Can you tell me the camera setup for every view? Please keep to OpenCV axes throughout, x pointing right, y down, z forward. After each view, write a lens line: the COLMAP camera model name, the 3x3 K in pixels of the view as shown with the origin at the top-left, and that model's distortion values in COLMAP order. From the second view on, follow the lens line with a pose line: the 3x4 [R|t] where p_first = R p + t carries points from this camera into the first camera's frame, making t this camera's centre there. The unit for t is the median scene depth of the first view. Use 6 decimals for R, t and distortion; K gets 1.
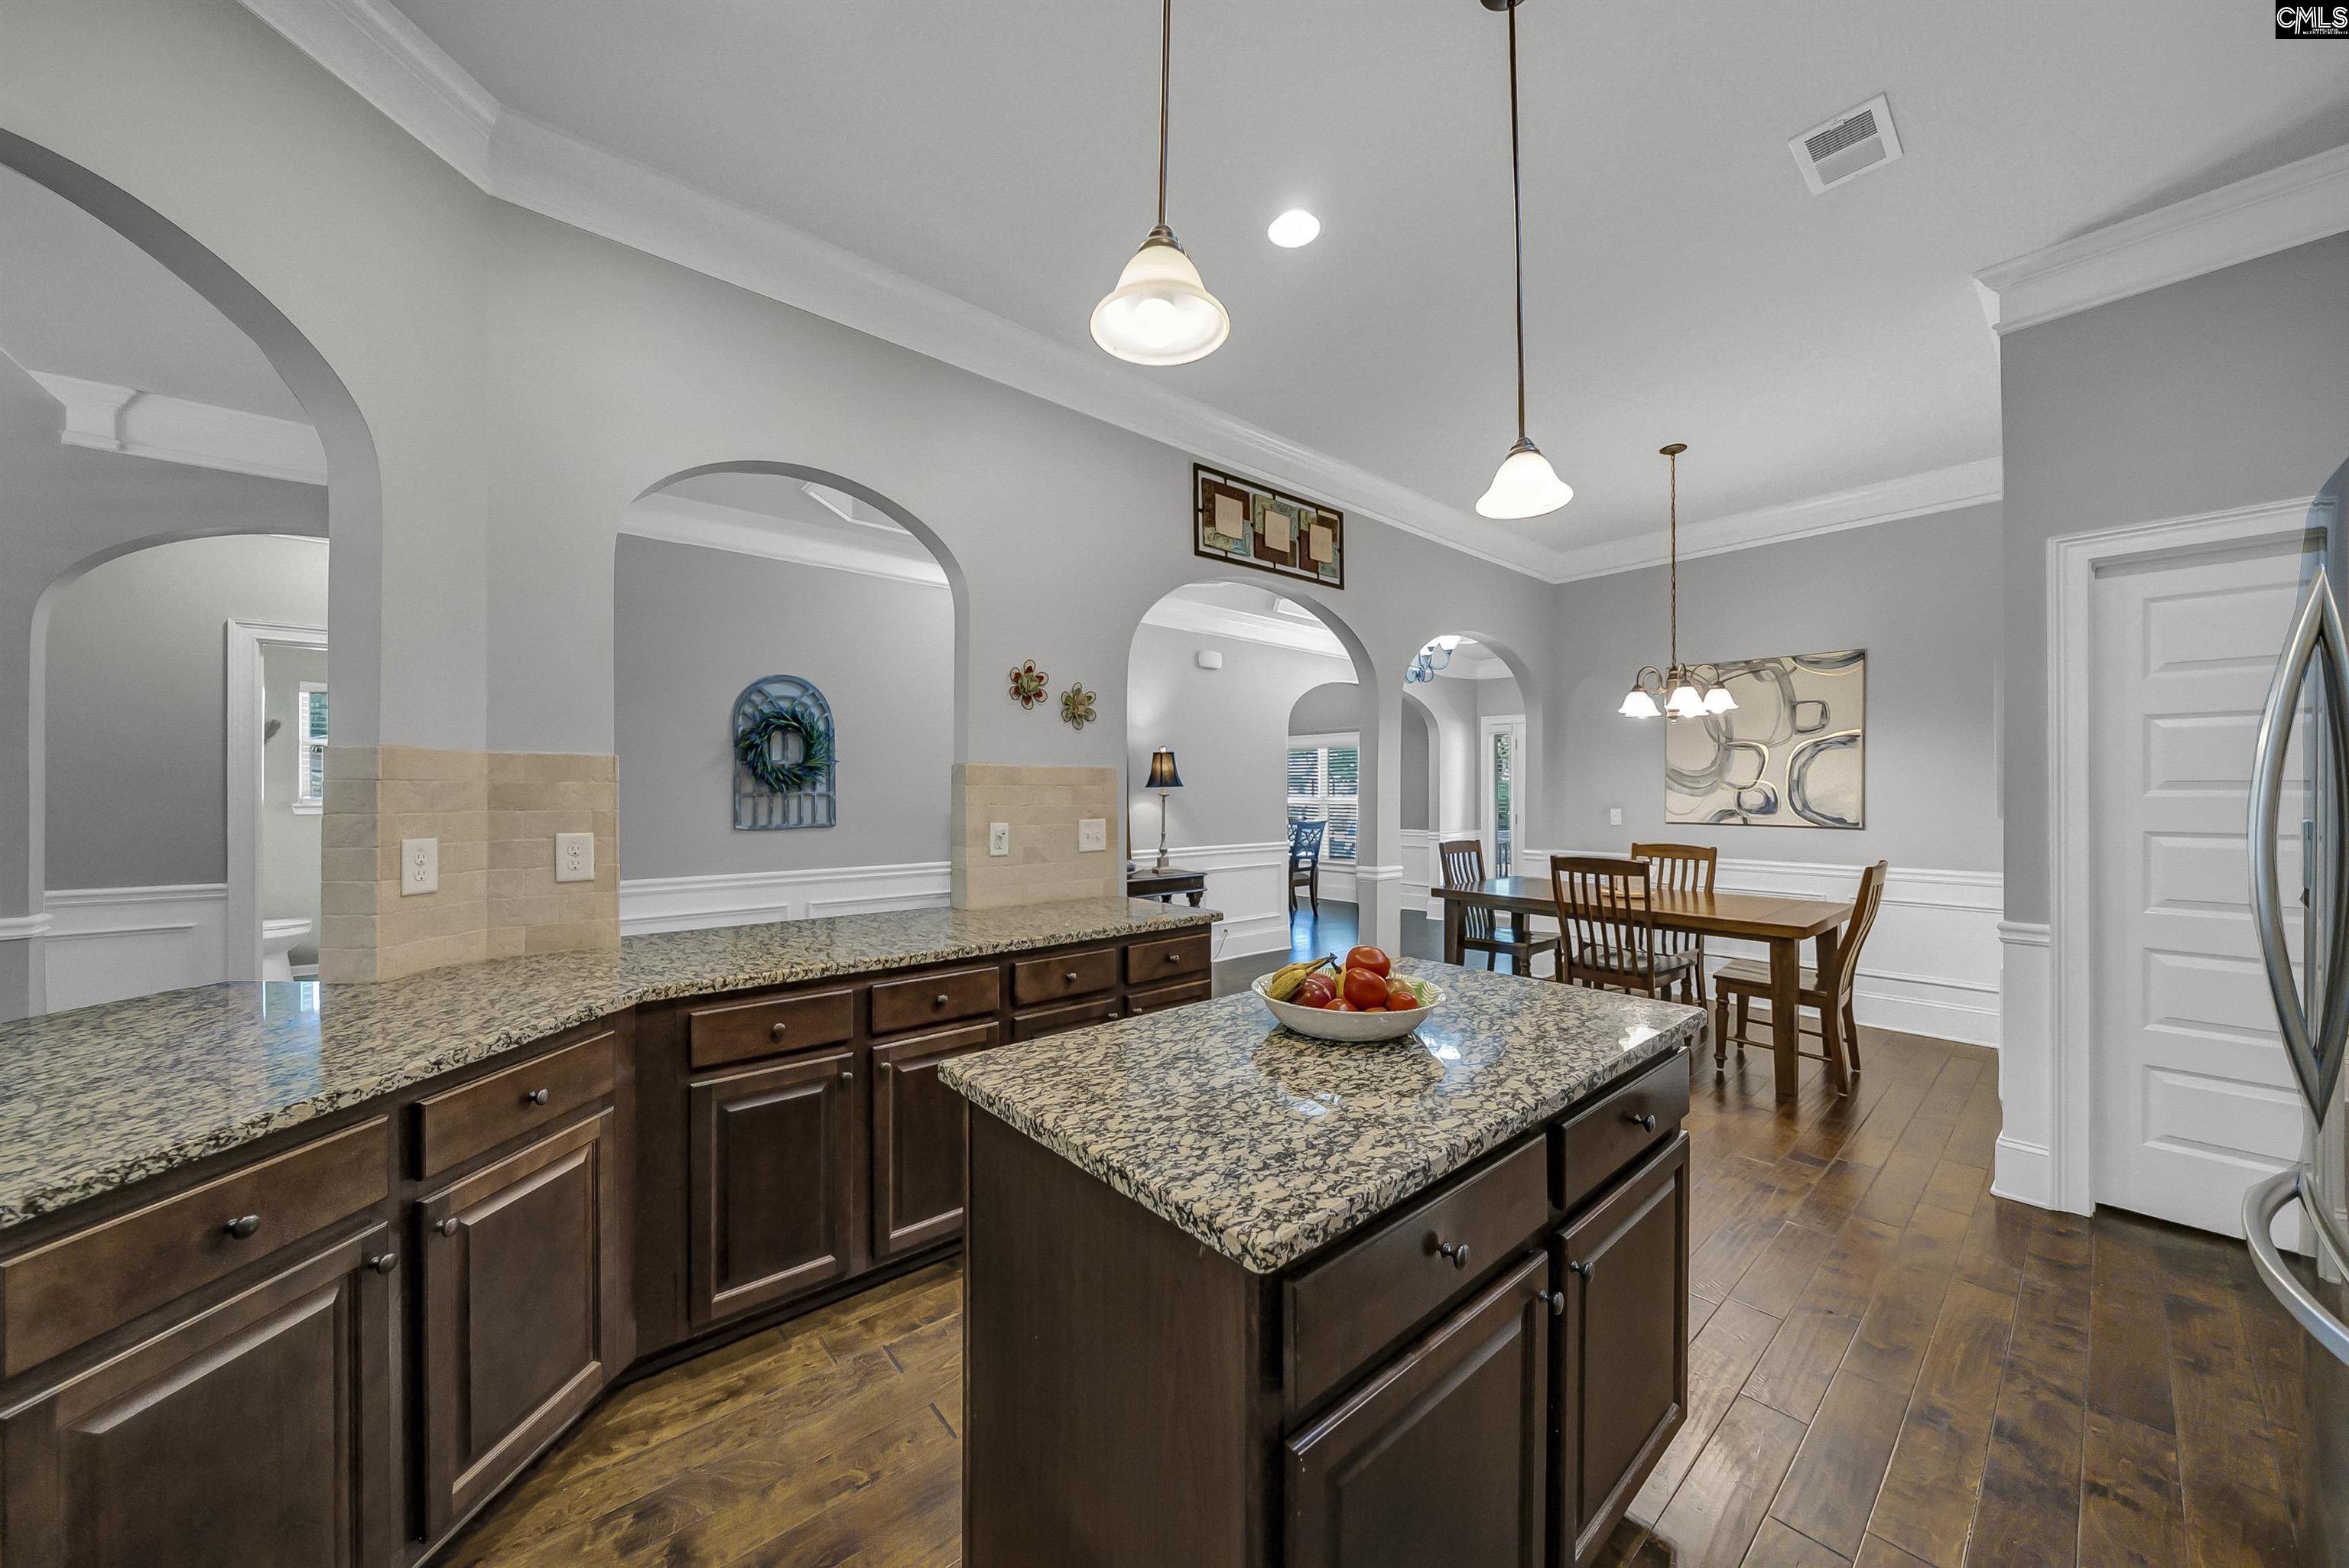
lens RADIAL K [[810.8, 0, 1192.4], [0, 810.8, 788.2], [0, 0, 1]] dist [-0.014015, 0.000637]
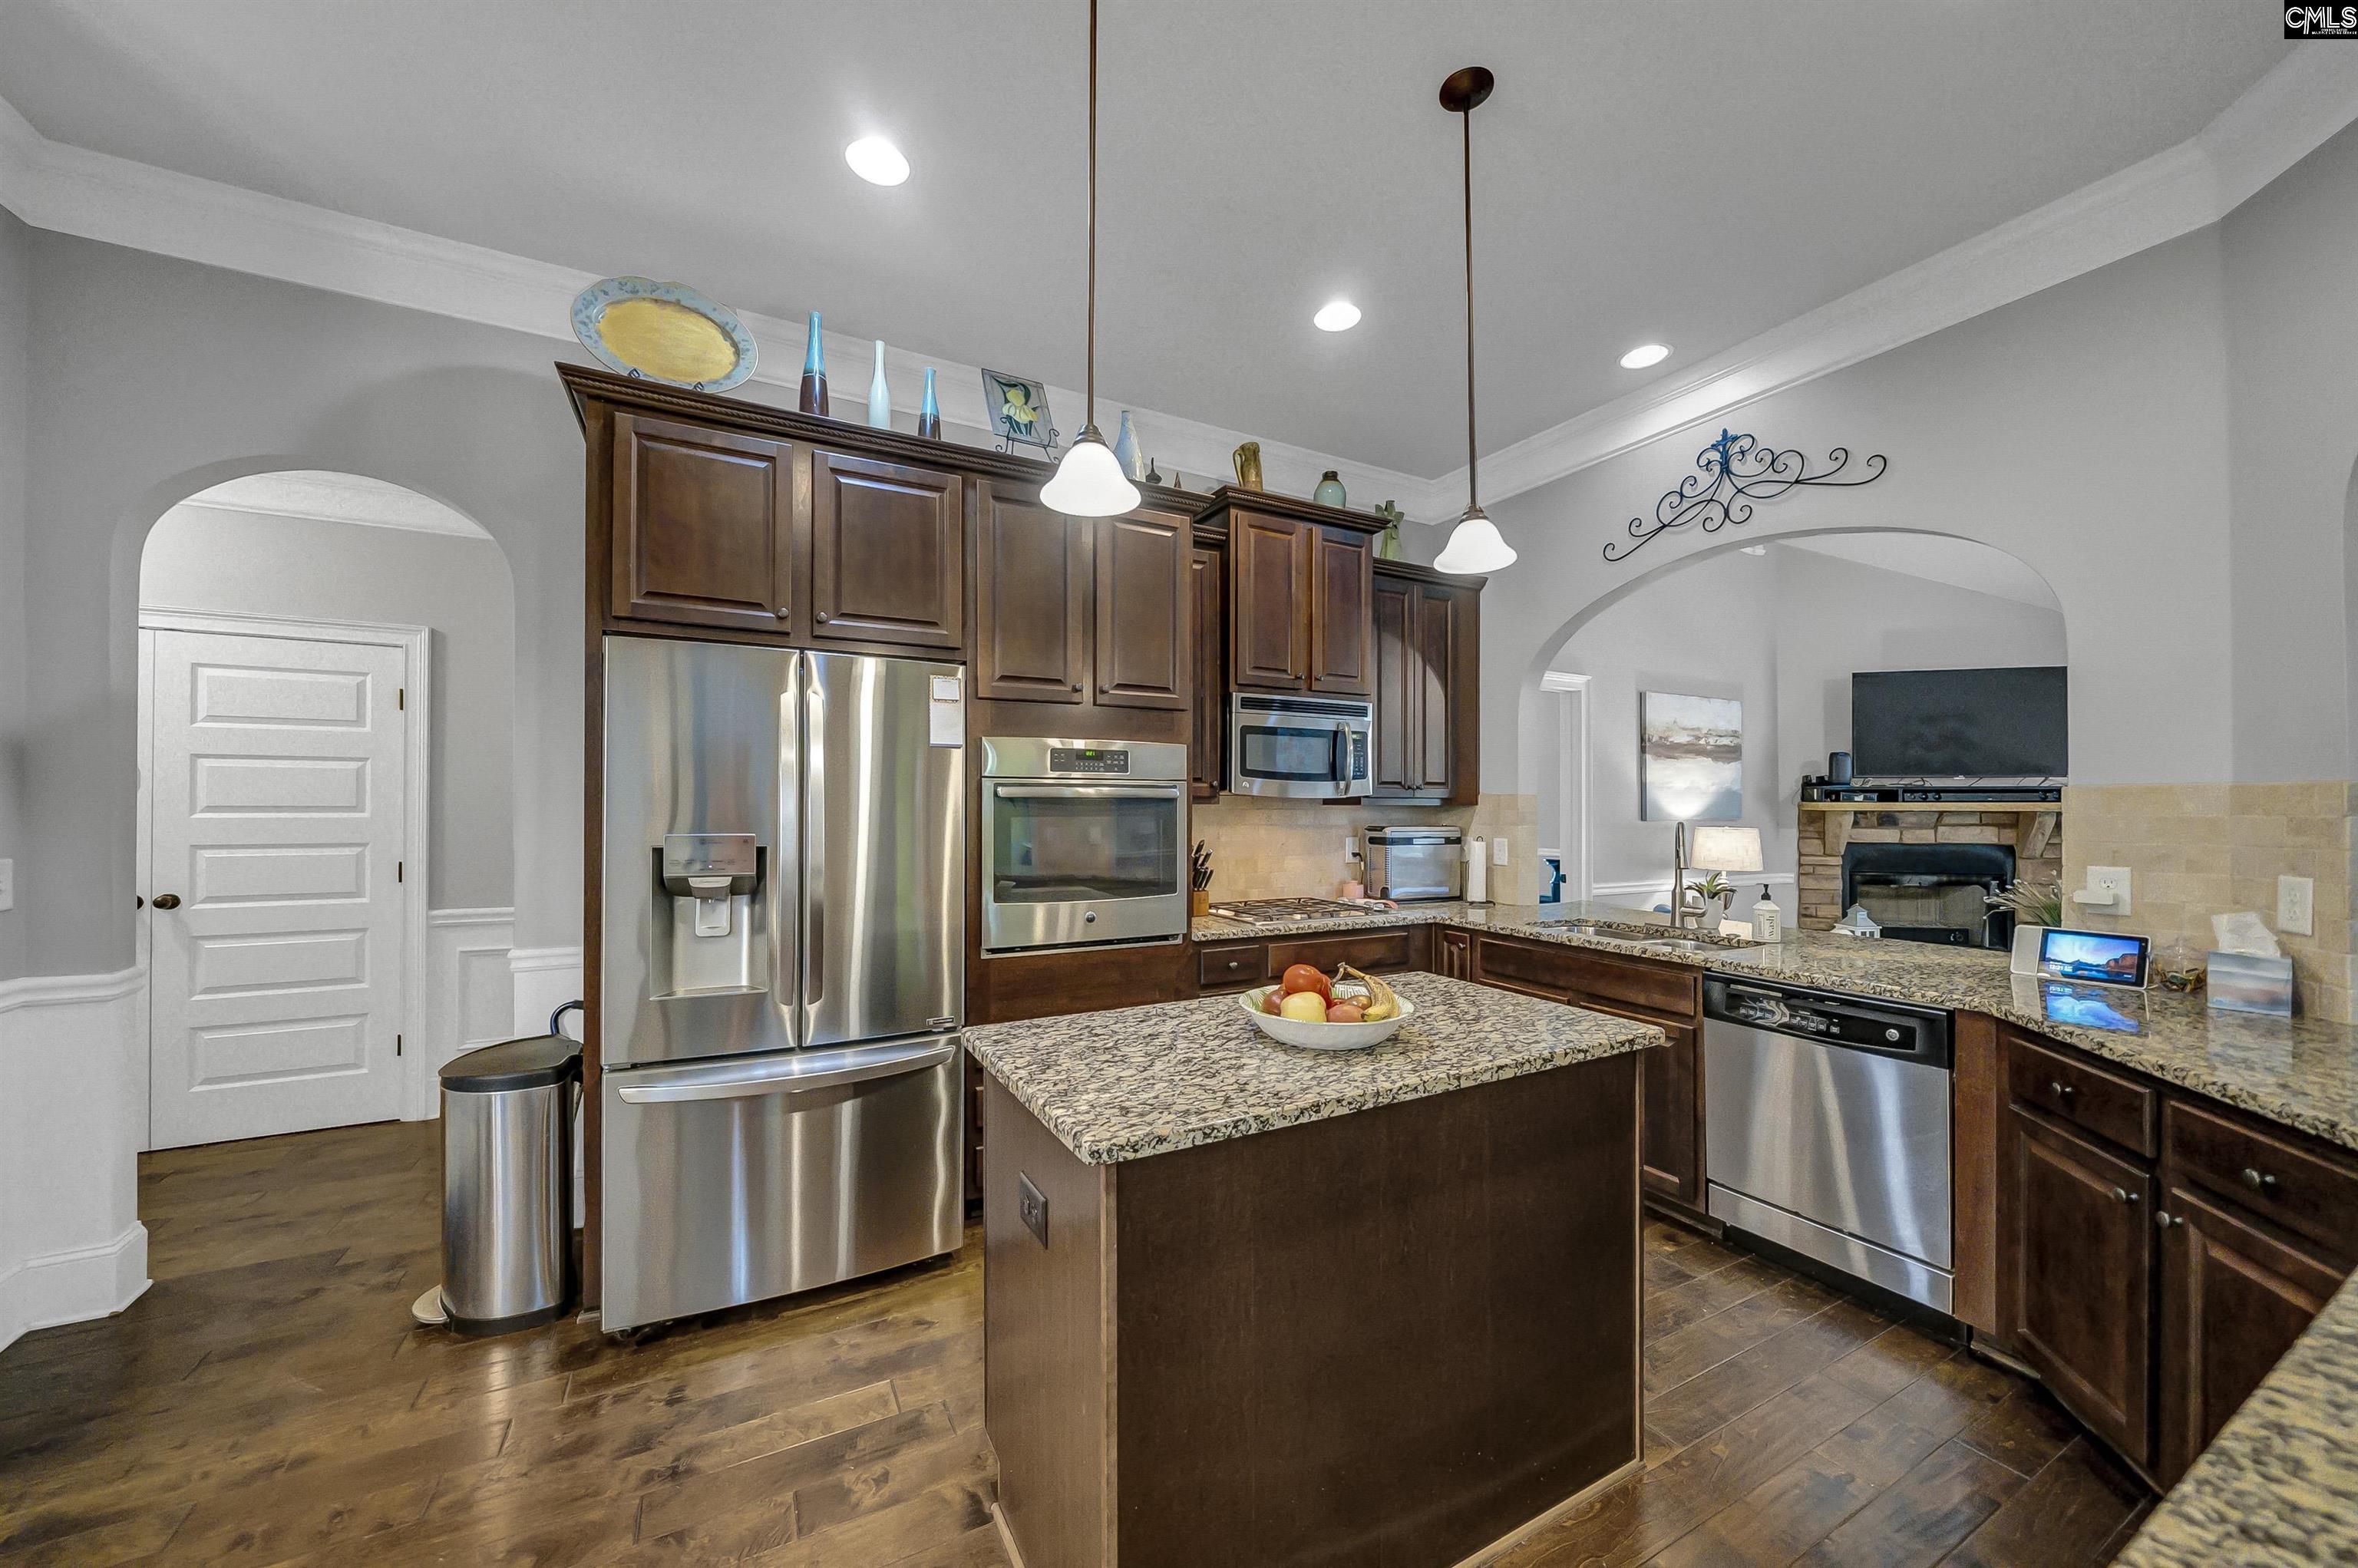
lens RADIAL K [[813.9, 0, 1183.0], [0, 813.9, 788.3], [0, 0, 1]] dist [-0.014015, 0.000637]
pose [[-0.970812, 0.002332, 0.239829, 0.109091], [-0.005197, 0.999513, -0.030755, -0.007599], [-0.239784, -0.031104, -0.970328, 2.076784]]
